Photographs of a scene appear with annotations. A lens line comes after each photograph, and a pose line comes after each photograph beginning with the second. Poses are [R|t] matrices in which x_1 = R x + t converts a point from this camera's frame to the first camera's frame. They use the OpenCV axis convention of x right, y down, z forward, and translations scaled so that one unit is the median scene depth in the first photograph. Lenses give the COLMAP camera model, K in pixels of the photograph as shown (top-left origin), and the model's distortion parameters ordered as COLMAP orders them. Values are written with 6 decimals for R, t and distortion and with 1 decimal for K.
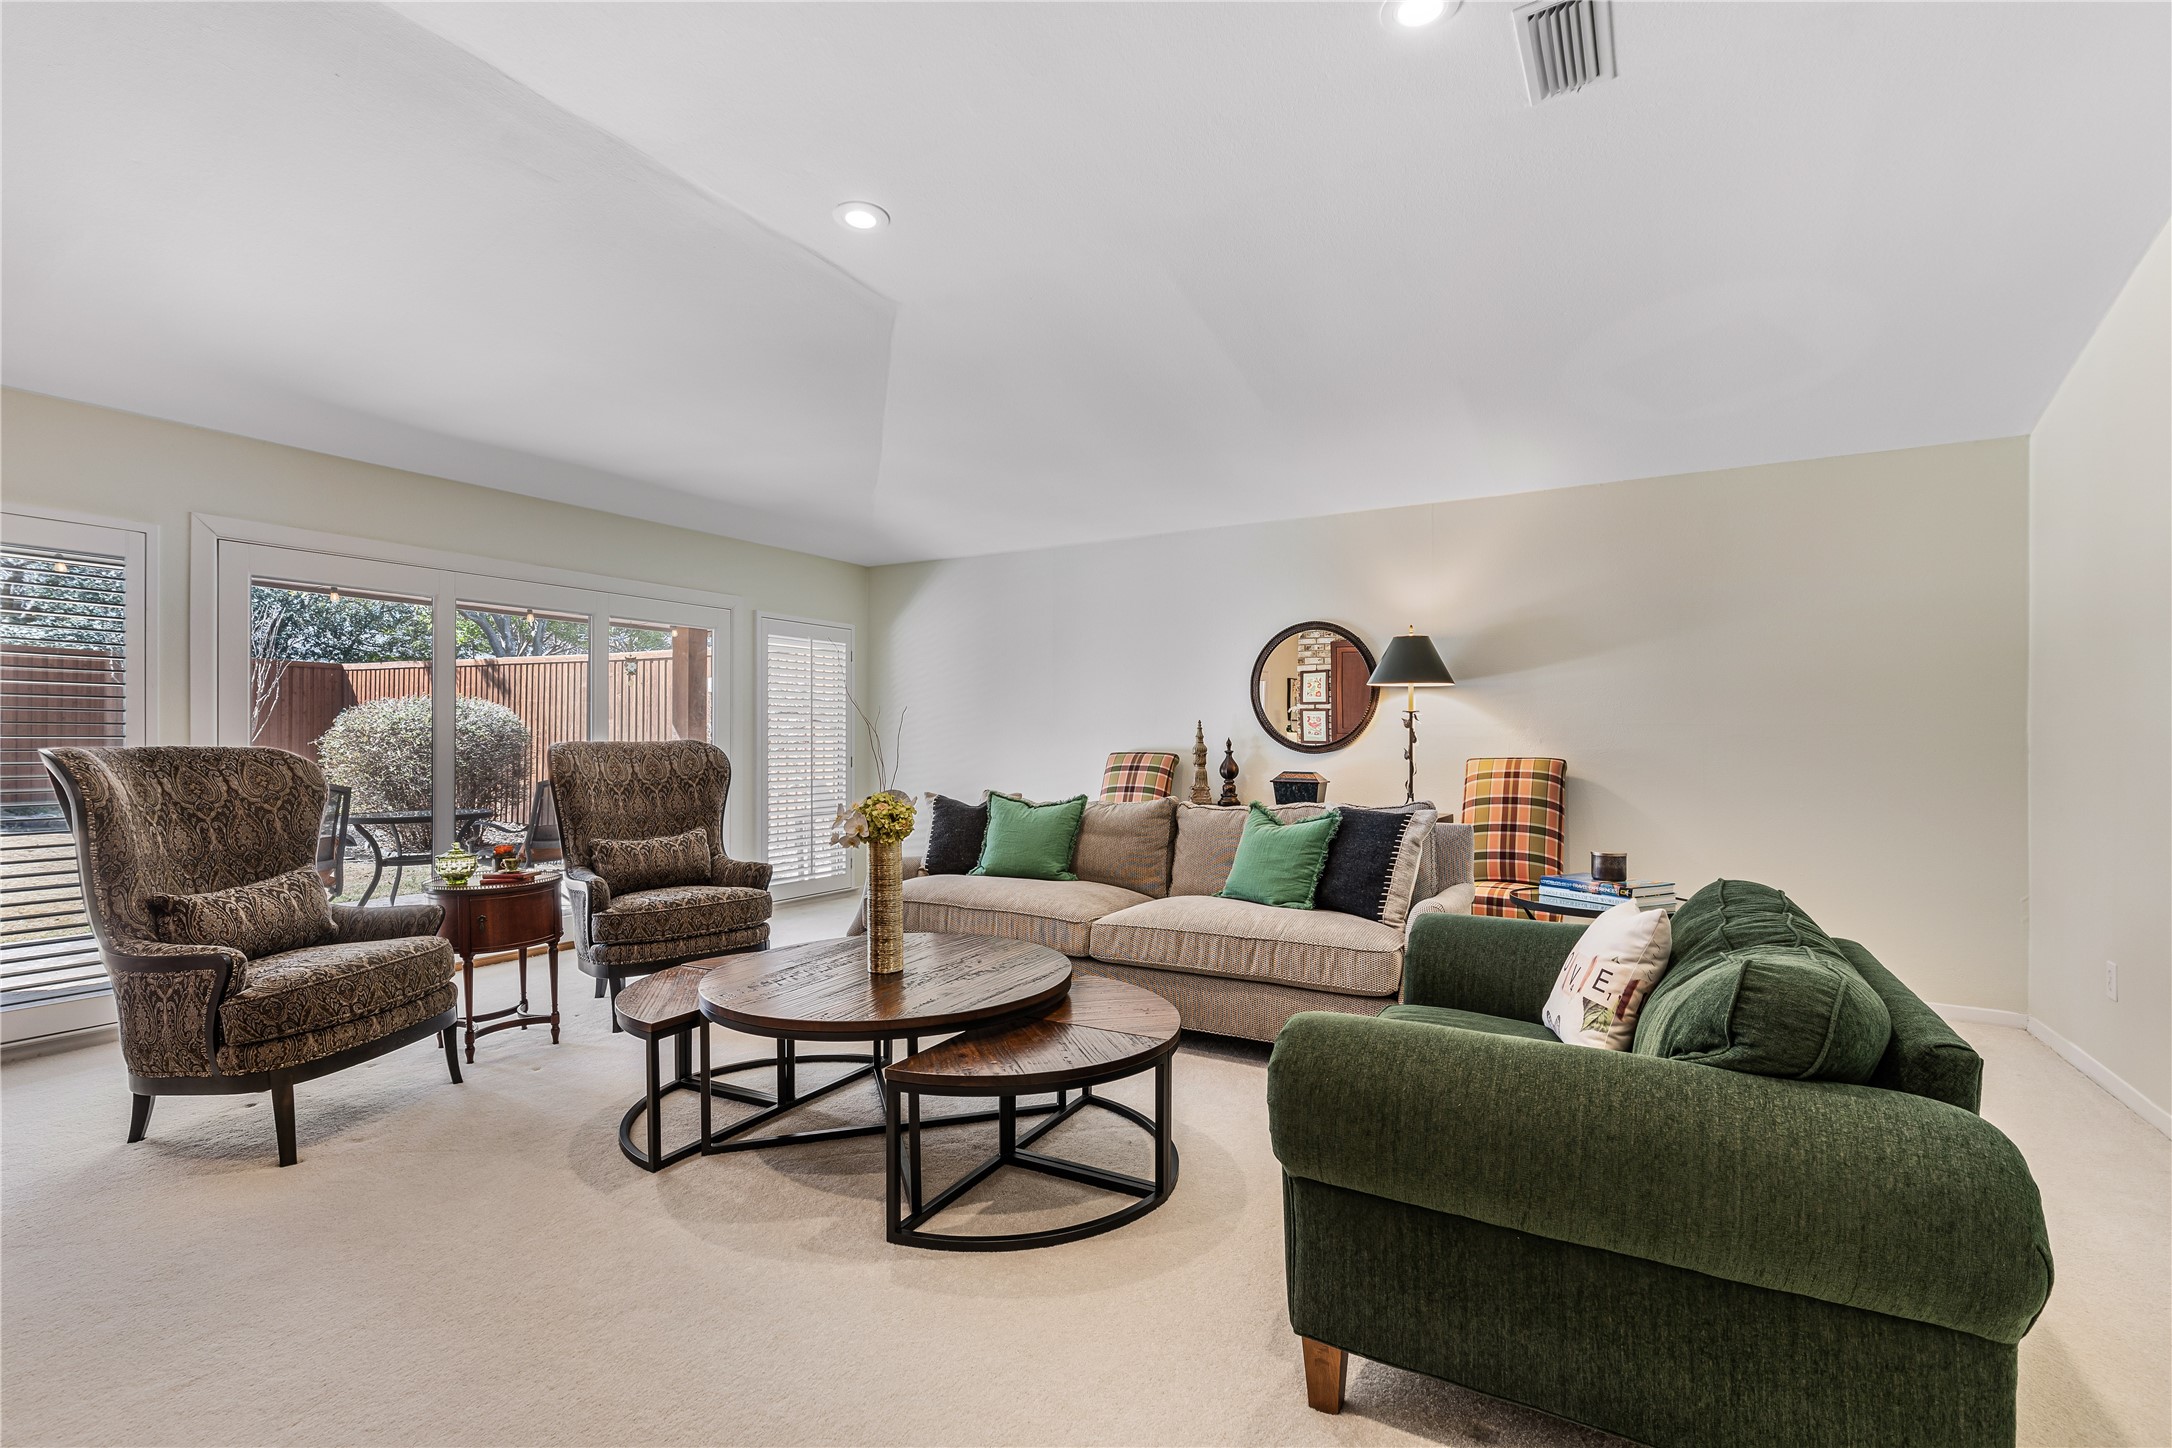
lens RADIAL K [[972.8, 0, 1087.0], [0, 972.8, 739.0], [0, 0, 1]] dist [0.002651, -0.000834]
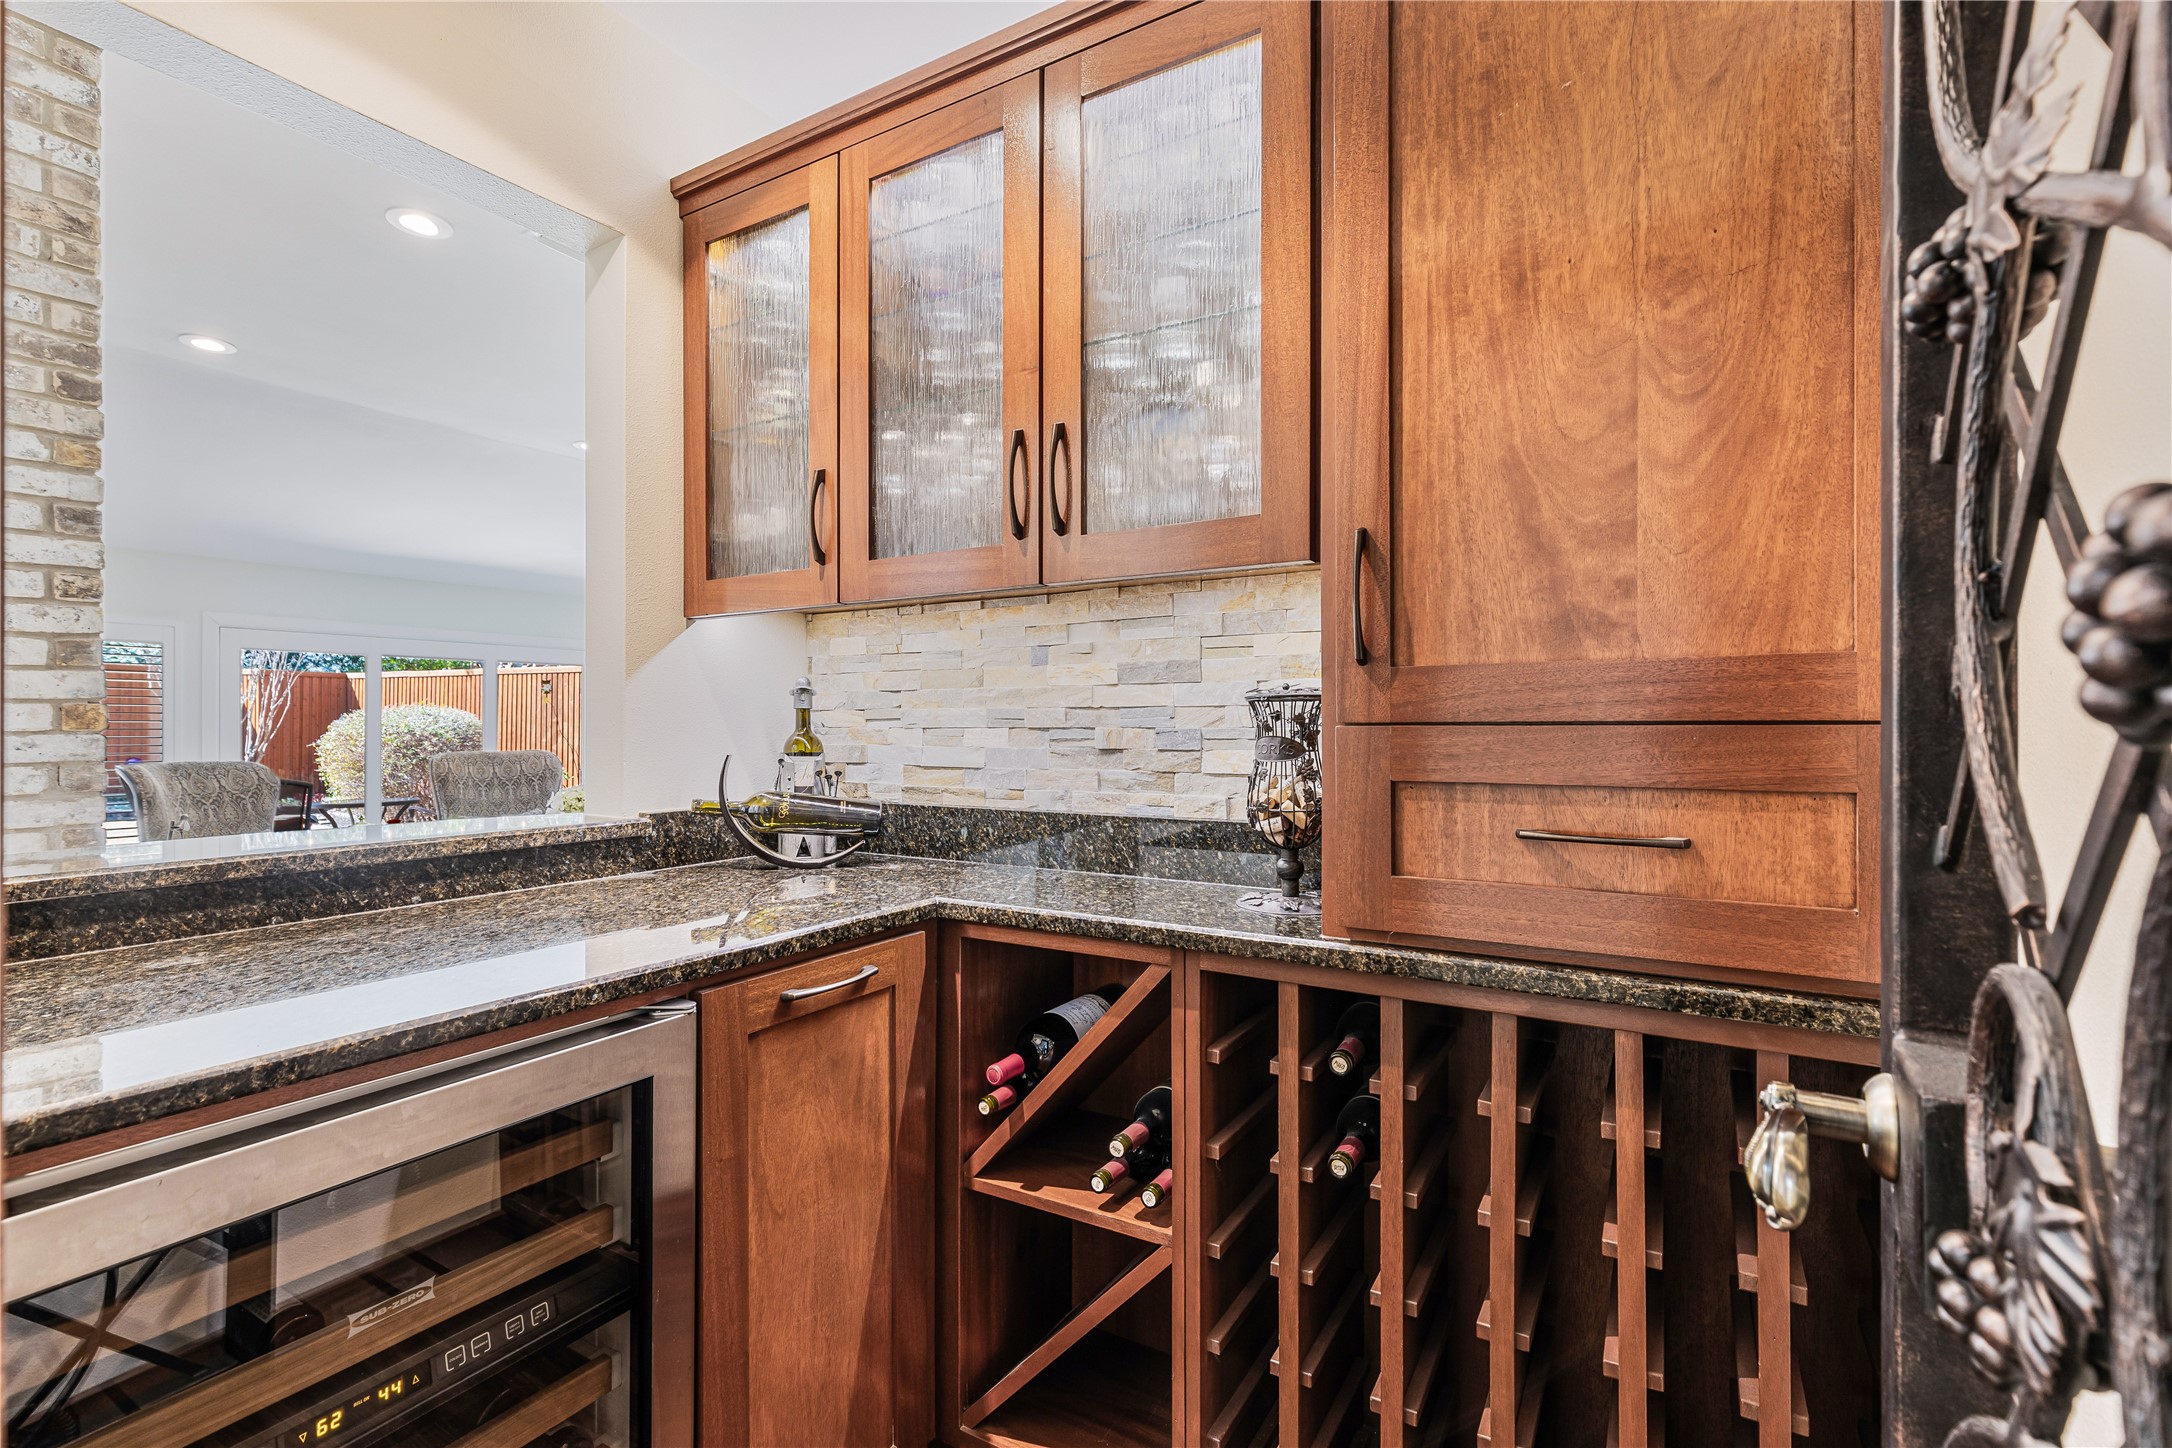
lens RADIAL K [[972.8, 0, 1085.7], [0, 972.8, 723.4], [0, 0, 1]] dist [0.002651, -0.000834]
pose [[0.999787, -0.008671, -0.018709, 0.494144], [0.008606, 0.999957, -0.003568, -0.029285], [0.018739, 0.003406, 0.999819, -0.503601]]
